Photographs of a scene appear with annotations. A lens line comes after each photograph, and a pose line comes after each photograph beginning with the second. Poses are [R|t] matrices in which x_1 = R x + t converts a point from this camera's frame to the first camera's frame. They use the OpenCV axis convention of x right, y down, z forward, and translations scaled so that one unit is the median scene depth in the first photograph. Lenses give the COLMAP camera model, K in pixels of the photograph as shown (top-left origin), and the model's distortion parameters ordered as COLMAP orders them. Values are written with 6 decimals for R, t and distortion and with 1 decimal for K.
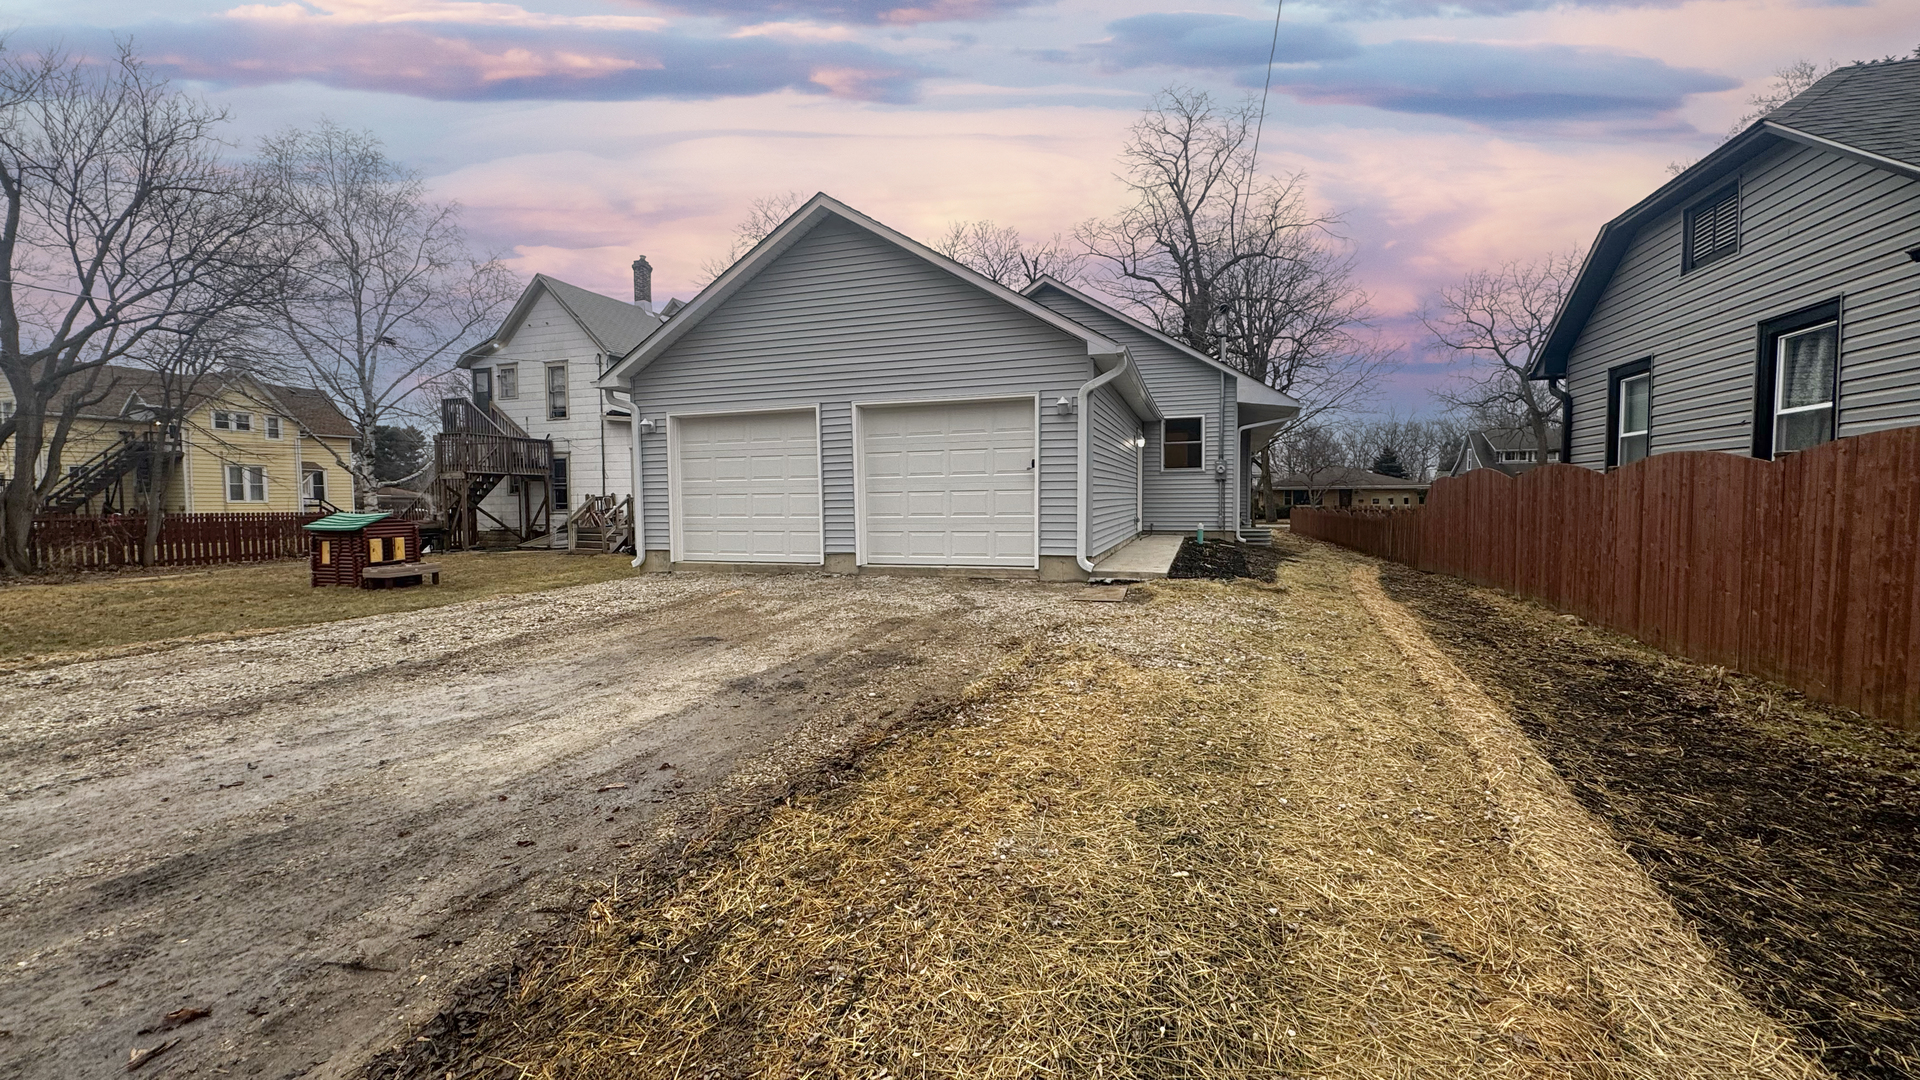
lens RADIAL K [[756.5, 0, 960.0], [0, 756.5, 540.0], [0, 0, 1]] dist [-0.000762, -0.000127]
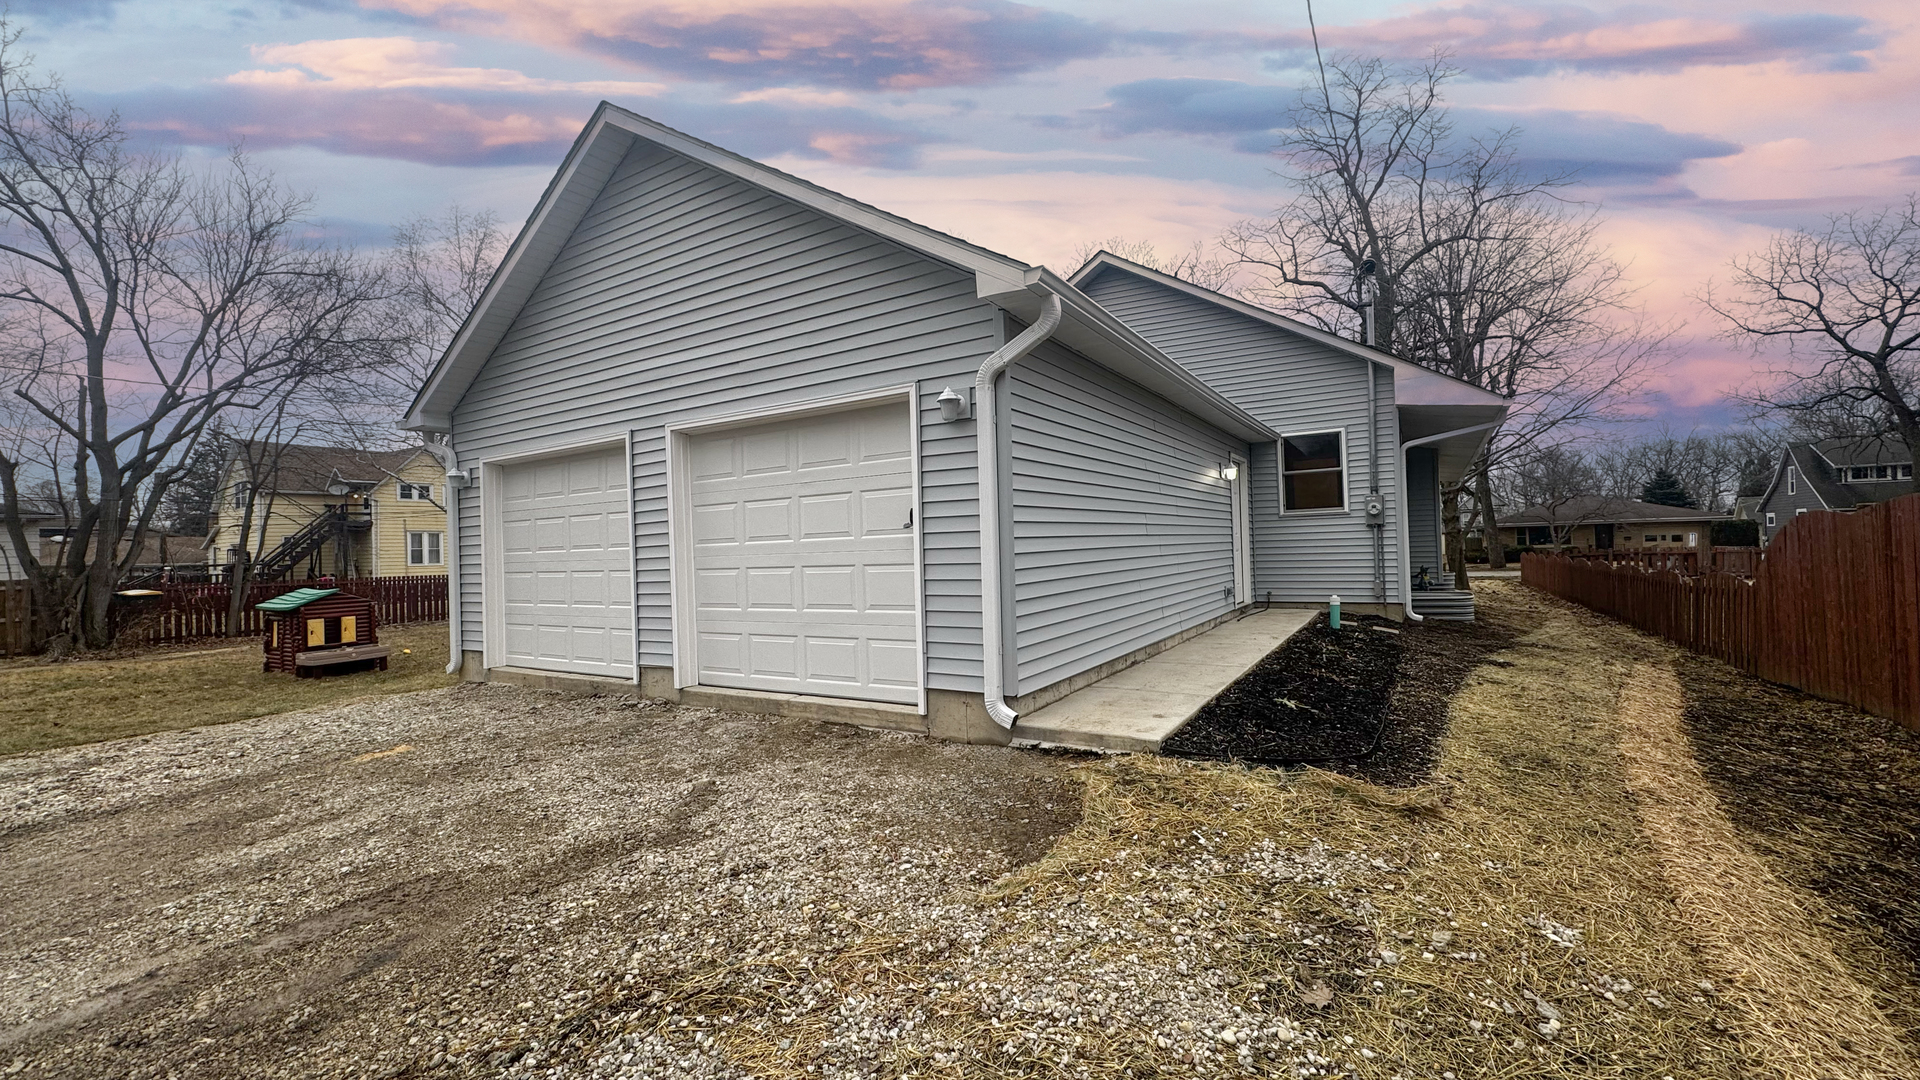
lens RADIAL K [[756.5, 0, 960.0], [0, 756.5, 540.0], [0, 0, 1]] dist [-0.000762, -0.000127]
pose [[0.972125, -0.023012, -0.233332, 0.147348], [0.008873, 0.998070, -0.061463, -0.029409], [0.234296, 0.057680, 0.970453, 0.281533]]
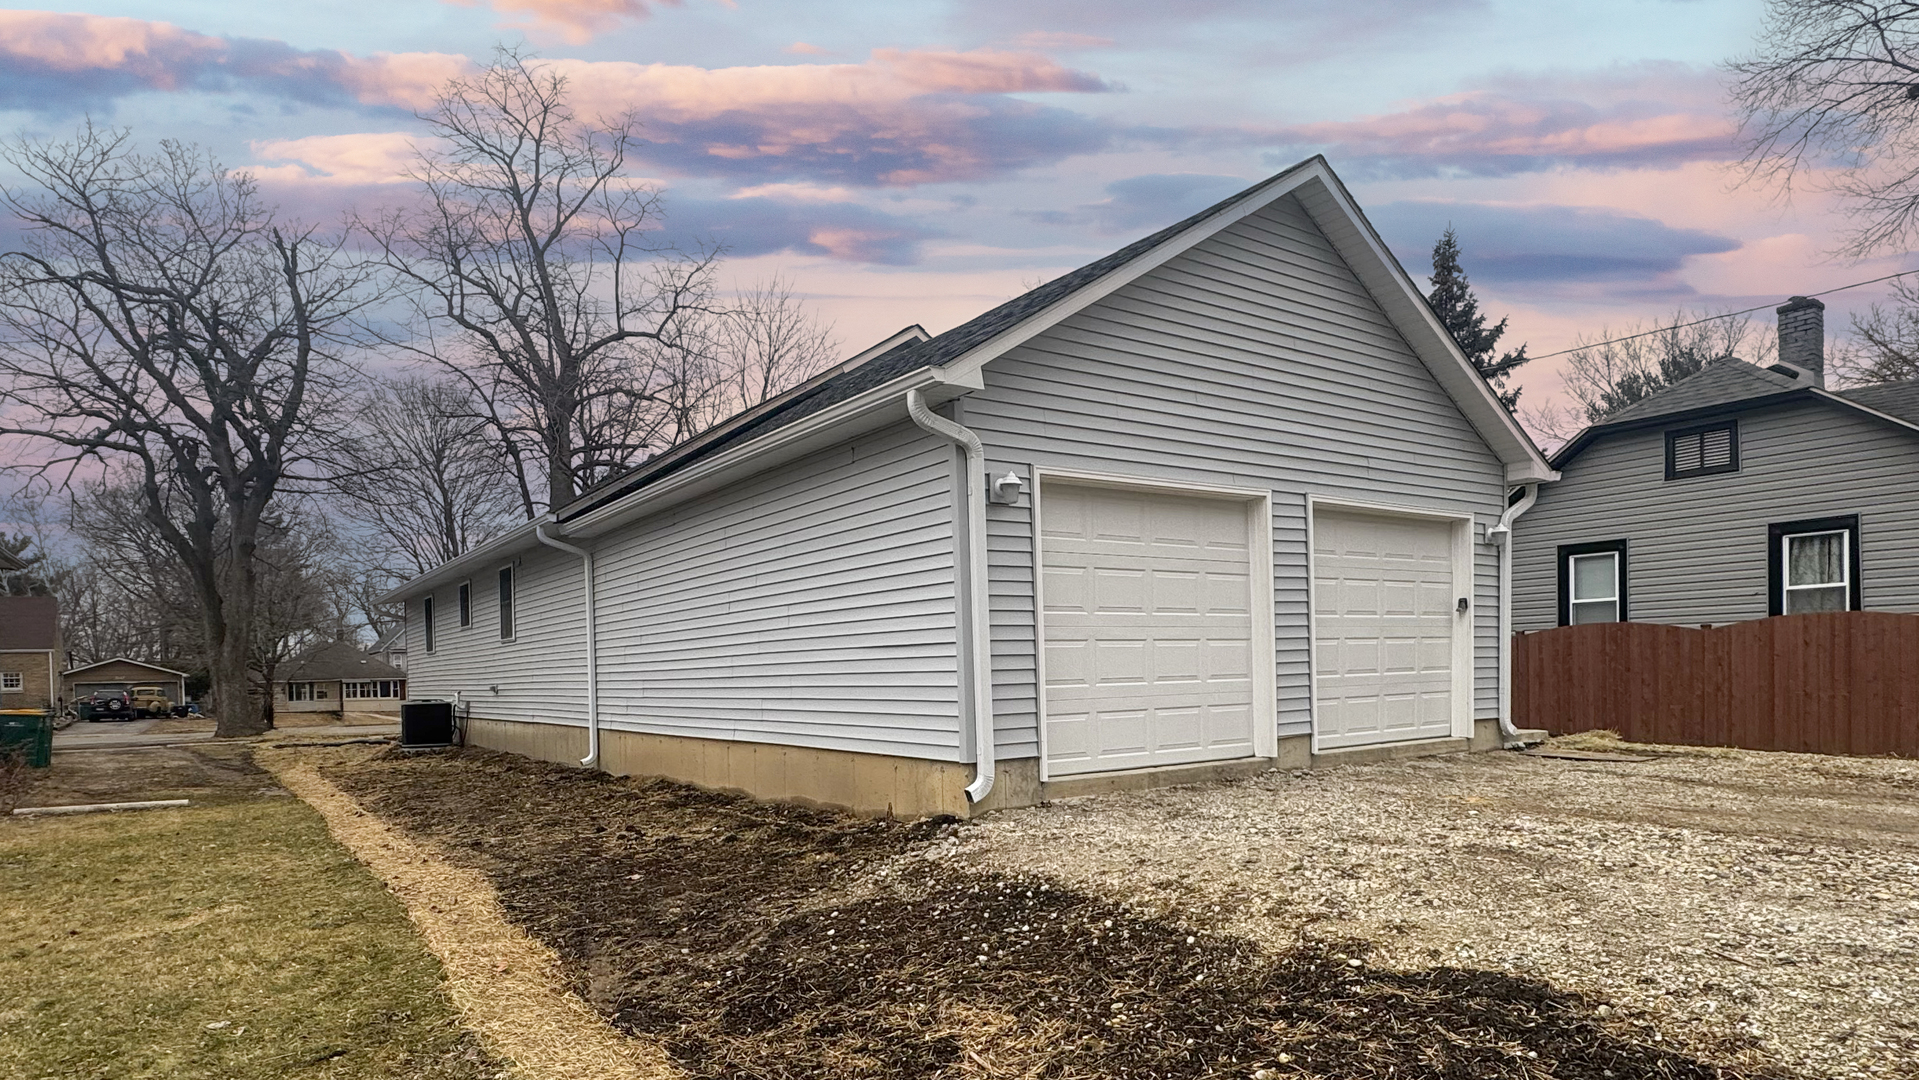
lens RADIAL K [[1106.6, 0, 961.7], [0, 1106.6, 677.0], [0, 0, 1]] dist [0.000062, 0.000007]
pose [[0.604708, -0.009113, 0.796395, -0.652923], [0.062039, 0.997435, -0.035694, -0.009648], [-0.794027, 0.070992, 0.603723, 0.420114]]
